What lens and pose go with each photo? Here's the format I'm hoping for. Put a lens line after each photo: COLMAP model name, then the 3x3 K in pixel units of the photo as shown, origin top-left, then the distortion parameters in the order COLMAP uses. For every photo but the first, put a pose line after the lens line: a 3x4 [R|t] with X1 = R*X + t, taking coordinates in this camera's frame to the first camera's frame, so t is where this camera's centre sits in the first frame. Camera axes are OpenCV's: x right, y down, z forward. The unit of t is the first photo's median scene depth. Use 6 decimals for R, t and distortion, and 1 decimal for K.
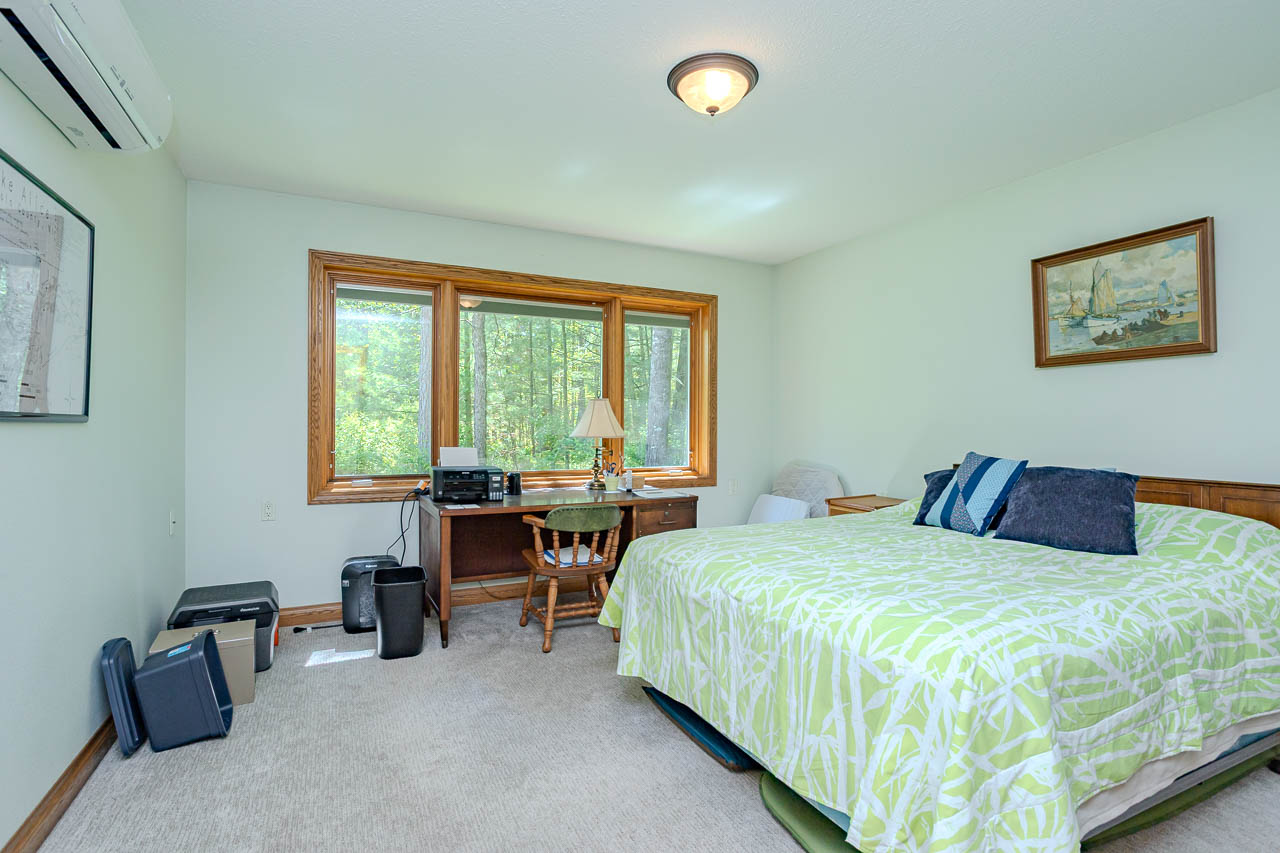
lens RADIAL K [[616.8, 0, 634.0], [0, 616.8, 426.0], [0, 0, 1]] dist [-0.061474, 0.034611]
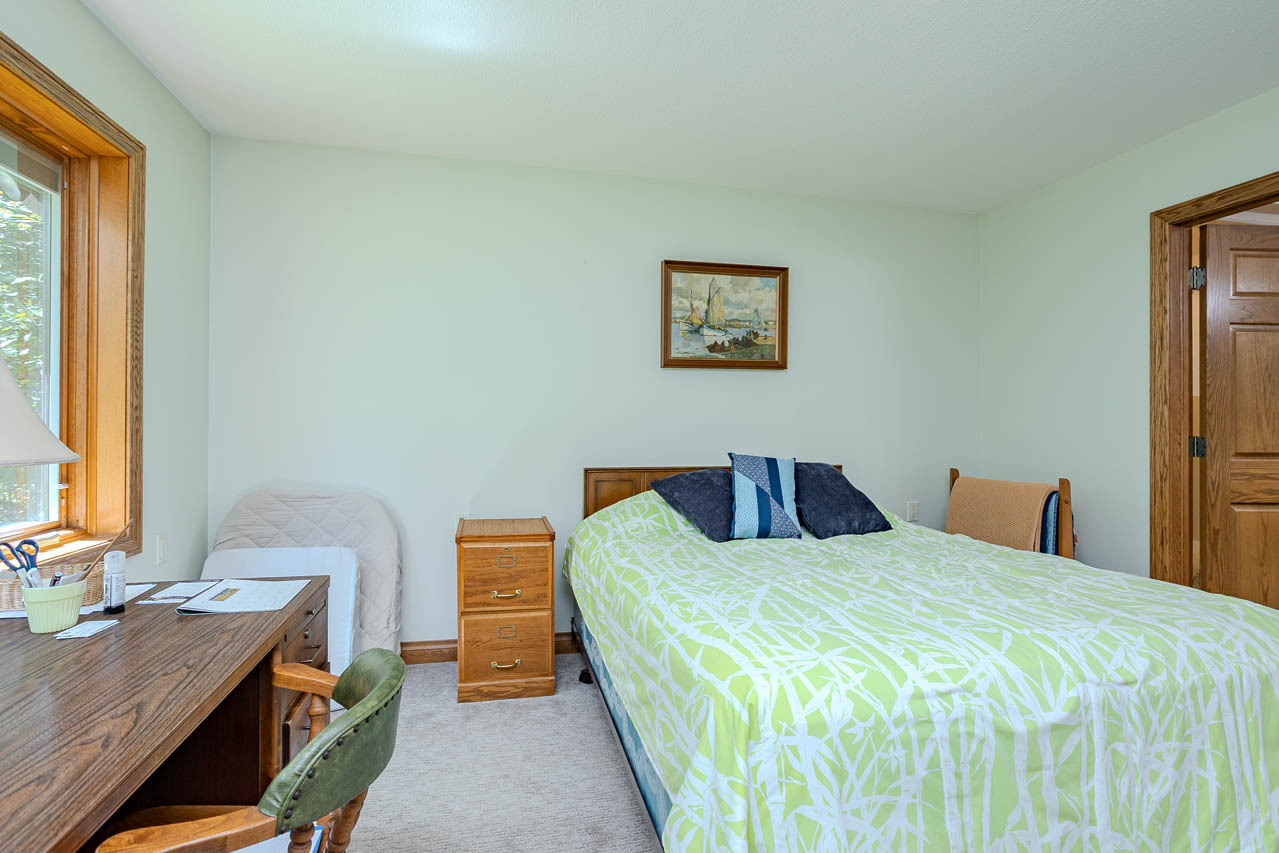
lens RADIAL K [[616.3, 0, 633.5], [0, 616.3, 426.0], [0, 0, 1]] dist [-0.061474, 0.034611]
pose [[0.220636, -0.001706, 0.975355, -0.383794], [-0.001115, 0.999997, 0.002002, 0.000267], [-0.975356, -0.001529, 0.220633, 0.895283]]
